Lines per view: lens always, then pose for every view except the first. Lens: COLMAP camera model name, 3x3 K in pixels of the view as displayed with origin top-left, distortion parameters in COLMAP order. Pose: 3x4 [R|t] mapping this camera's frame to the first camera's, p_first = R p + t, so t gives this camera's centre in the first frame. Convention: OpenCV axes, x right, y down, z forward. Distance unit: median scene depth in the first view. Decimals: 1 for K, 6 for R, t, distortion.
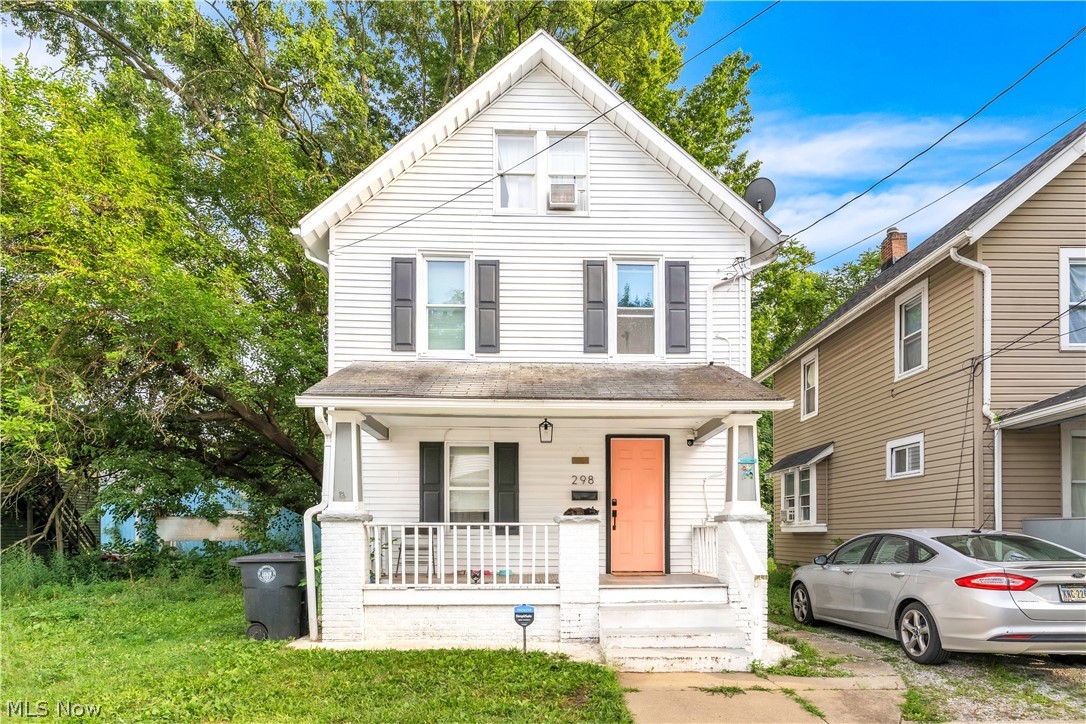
lens RADIAL K [[632.2, 0, 543.0], [0, 632.2, 422.7], [0, 0, 1]] dist [-0.007504, -0.001010]
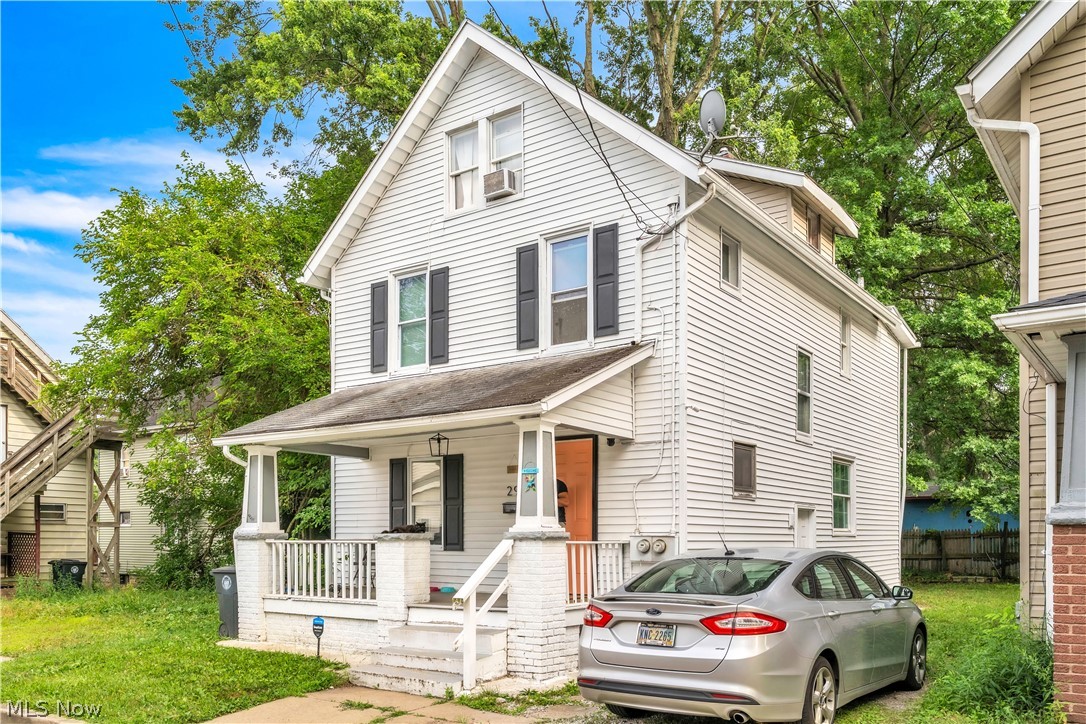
lens RADIAL K [[839.9, 0, 543.0], [0, 839.9, 362.0], [0, 0, 1]] dist [-0.001764, -0.000001]
pose [[0.797252, -0.125194, -0.590522, 0.804132], [0.101534, 0.992131, -0.073259, -0.001125], [0.595047, -0.001552, 0.803690, 0.046798]]
